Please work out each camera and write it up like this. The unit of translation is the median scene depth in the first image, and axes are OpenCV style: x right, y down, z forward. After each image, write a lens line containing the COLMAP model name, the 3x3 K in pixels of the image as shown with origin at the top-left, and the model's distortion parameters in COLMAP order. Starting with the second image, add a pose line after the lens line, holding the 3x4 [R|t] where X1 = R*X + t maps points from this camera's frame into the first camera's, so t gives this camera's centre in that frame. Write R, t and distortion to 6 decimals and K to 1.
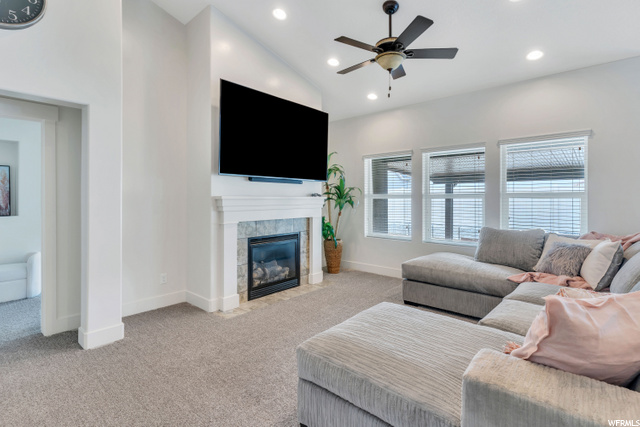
lens RADIAL K [[307.4, 0, 320.6], [0, 307.4, 206.8], [0, 0, 1]] dist [0.001910, -0.000912]
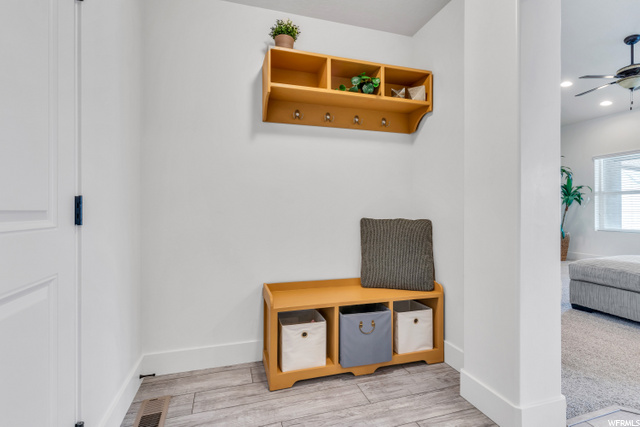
lens RADIAL K [[307.4, 0, 320.8], [0, 307.4, 216.6], [0, 0, 1]] dist [0.001910, -0.000912]
pose [[0.856925, 0.003048, -0.515432, -0.130036], [-0.005773, 0.999977, -0.003685, 0.057931], [0.515409, 0.006133, 0.856922, -0.445578]]
